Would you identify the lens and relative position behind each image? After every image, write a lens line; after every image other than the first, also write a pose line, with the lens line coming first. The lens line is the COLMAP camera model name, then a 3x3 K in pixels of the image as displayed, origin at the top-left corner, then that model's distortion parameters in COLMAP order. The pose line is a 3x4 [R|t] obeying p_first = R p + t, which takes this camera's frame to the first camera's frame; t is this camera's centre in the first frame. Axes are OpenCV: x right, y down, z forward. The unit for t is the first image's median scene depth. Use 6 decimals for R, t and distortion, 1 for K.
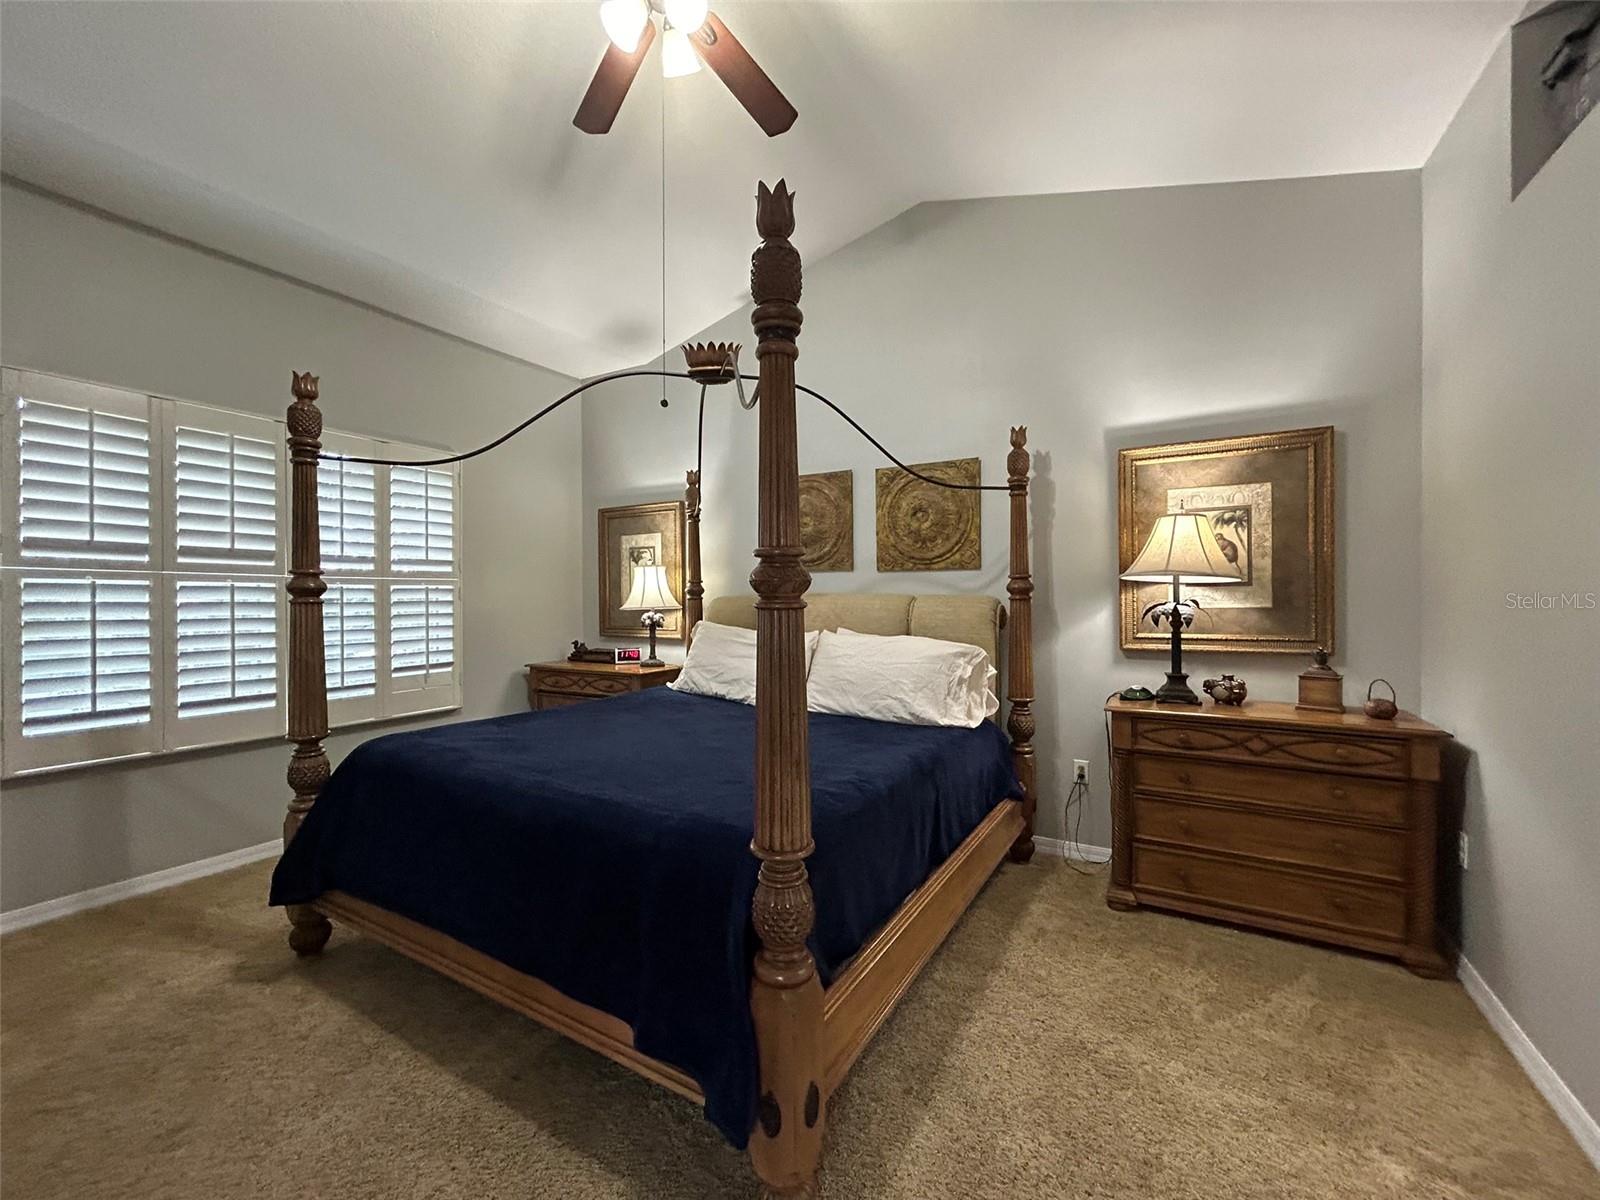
lens RADIAL K [[649.4, 0, 800.0], [0, 649.4, 600.0], [0, 0, 1]] dist [-0.000439, 0.000068]
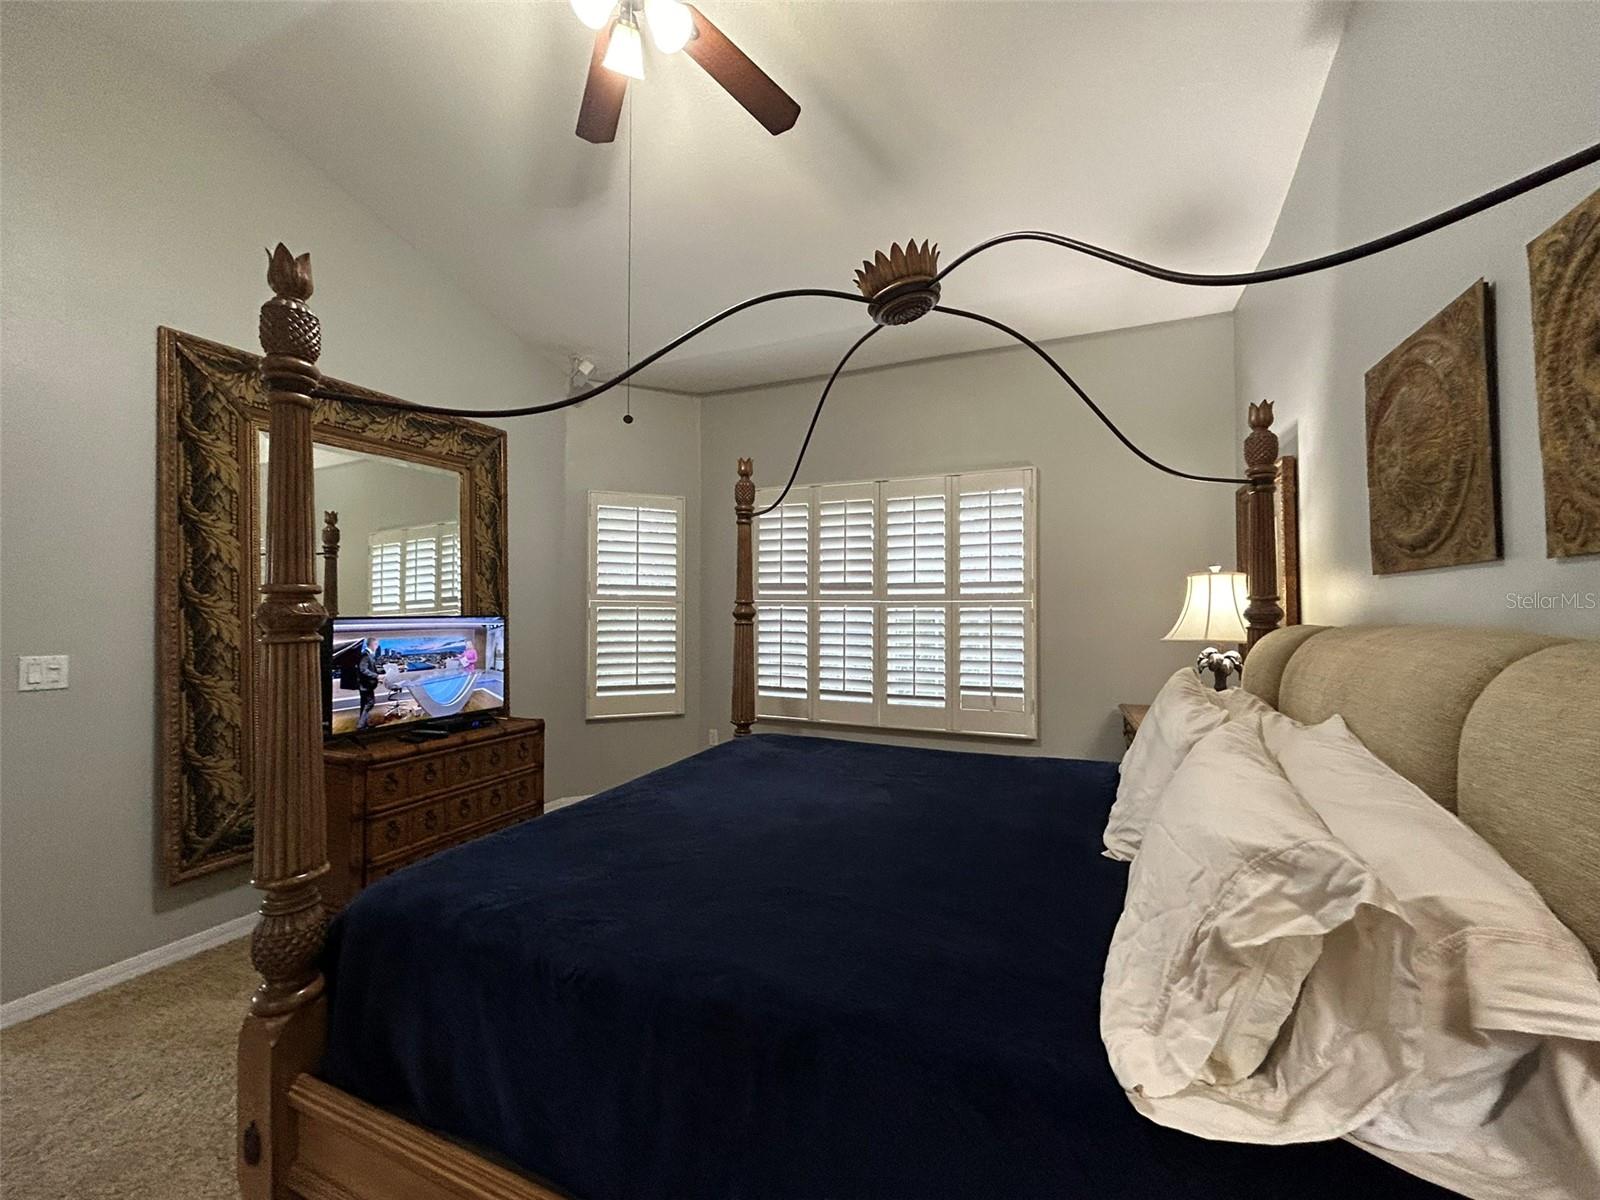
lens RADIAL K [[649.4, 0, 800.0], [0, 649.4, 600.0], [0, 0, 1]] dist [-0.000439, 0.000068]
pose [[0.119670, -0.014057, -0.992714, 0.410324], [-0.007532, 0.999858, -0.015066, -0.017461], [0.992785, 0.009280, 0.119547, 0.626312]]
